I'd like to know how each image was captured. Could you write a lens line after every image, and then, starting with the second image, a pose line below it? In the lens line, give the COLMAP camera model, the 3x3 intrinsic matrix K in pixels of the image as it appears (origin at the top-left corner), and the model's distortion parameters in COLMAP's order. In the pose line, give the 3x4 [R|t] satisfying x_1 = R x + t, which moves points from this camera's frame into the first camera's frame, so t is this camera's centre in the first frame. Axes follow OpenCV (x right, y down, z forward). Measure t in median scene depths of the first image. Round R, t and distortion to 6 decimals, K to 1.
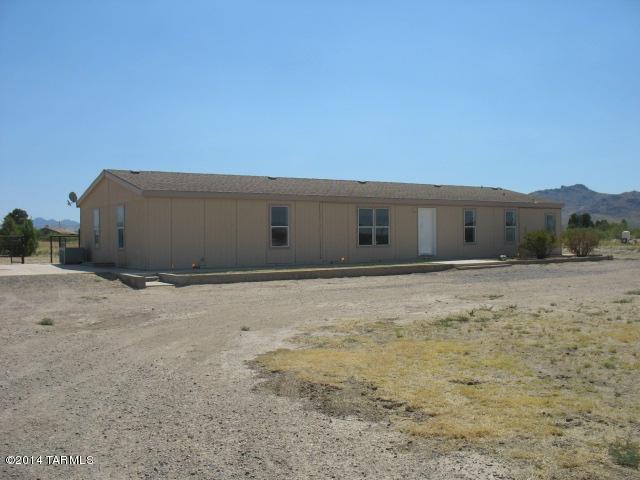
lens RADIAL K [[646.5, 0, 320.0], [0, 646.5, 240.0], [0, 0, 1]] dist [-0.153749, 0.005524]
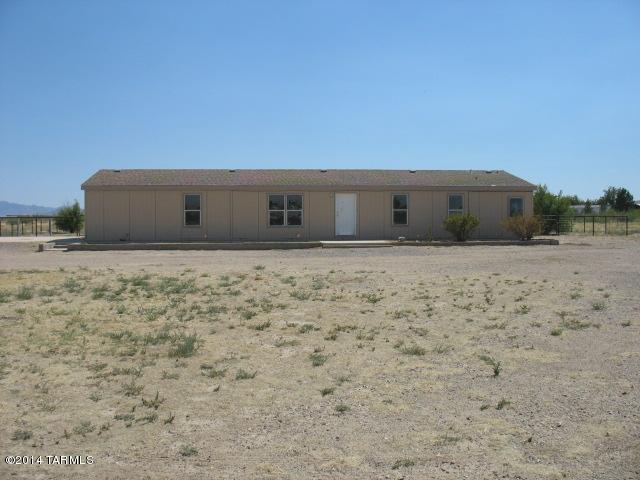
lens RADIAL K [[646.5, 0, 320.0], [0, 646.5, 240.0], [0, 0, 1]] dist [-0.153749, 0.005524]
pose [[0.888763, 0.020199, -0.457921, 0.671231], [-0.008011, 0.999560, 0.028543, -0.000140], [0.458296, -0.021700, 0.888535, -0.021431]]
